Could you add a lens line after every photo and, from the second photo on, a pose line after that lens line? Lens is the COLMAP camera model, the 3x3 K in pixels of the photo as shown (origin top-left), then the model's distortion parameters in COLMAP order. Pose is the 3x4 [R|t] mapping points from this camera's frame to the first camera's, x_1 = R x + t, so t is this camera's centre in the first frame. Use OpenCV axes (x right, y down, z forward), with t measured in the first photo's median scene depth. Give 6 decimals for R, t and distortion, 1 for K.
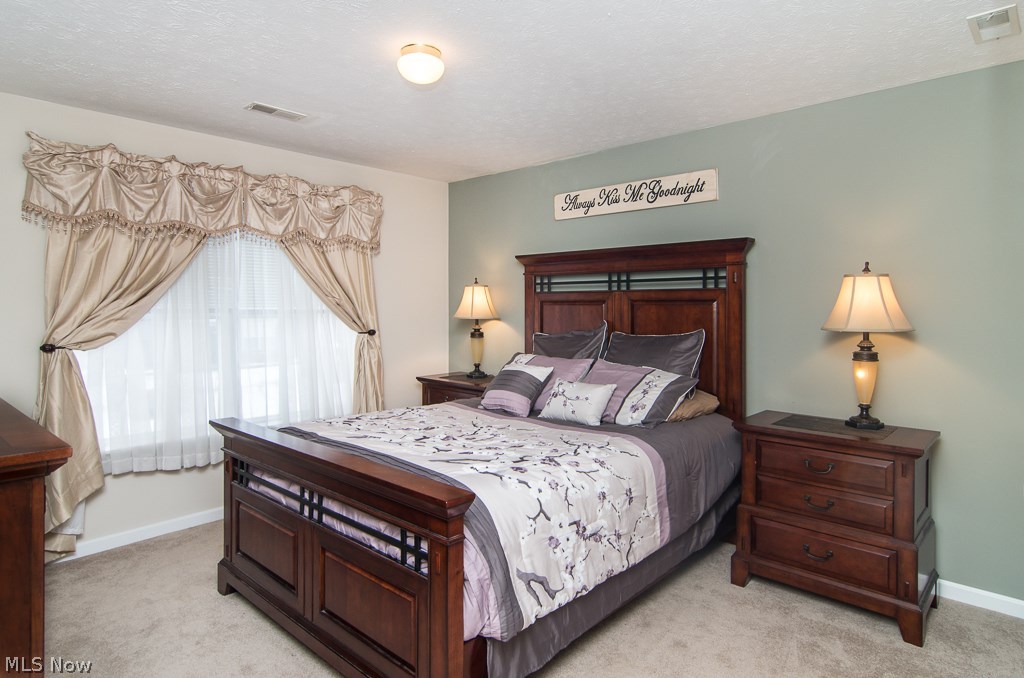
lens RADIAL K [[555.3, 0, 541.9], [0, 555.3, 335.8], [0, 0, 1]] dist [-0.027757, 0.014196]
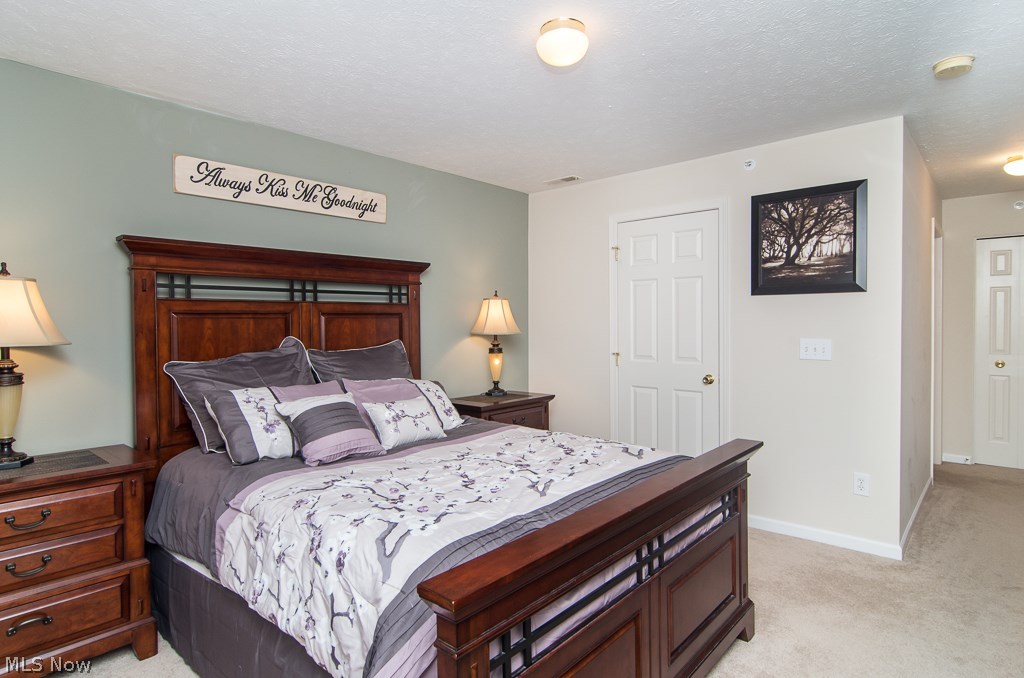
lens RADIAL K [[553.5, 0, 528.0], [0, 553.5, 335.1], [0, 0, 1]] dist [0.000568, 0.000621]
pose [[0.007012, -0.032268, 0.999455, -0.760608], [0.054078, 0.998029, 0.031842, -0.039793], [-0.998512, 0.053825, 0.008743, 0.682171]]
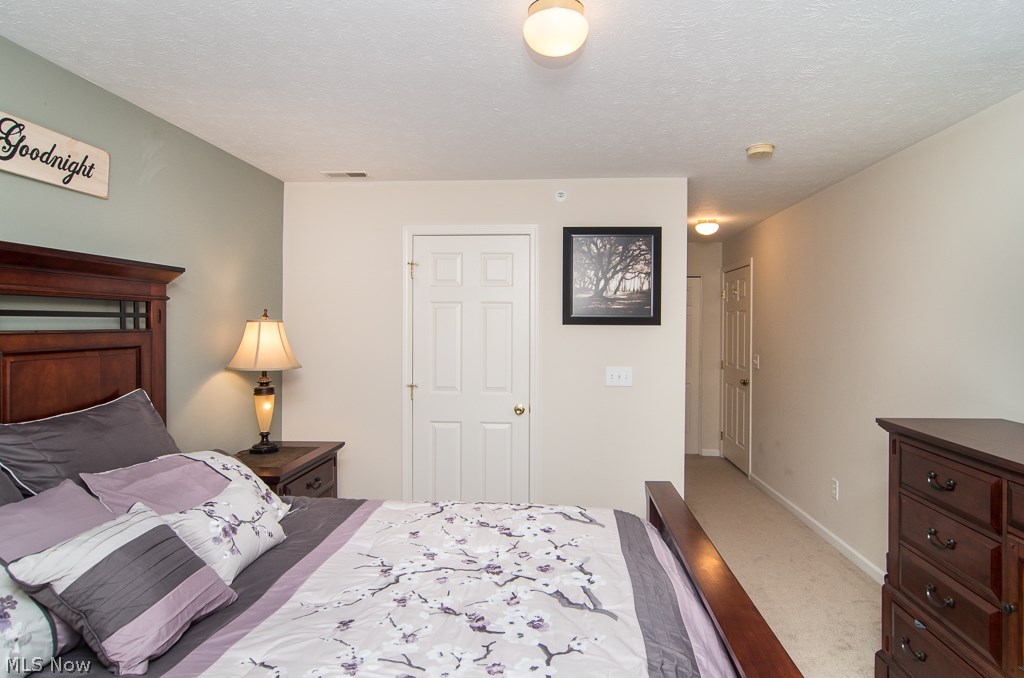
lens RADIAL K [[555.3, 0, 541.9], [0, 555.3, 335.8], [0, 0, 1]] dist [-0.027757, 0.014196]
pose [[-0.615538, -0.026078, 0.787675, -0.520773], [0.025582, 0.998265, 0.053042, -0.094982], [-0.787692, 0.052800, -0.613803, 0.952967]]
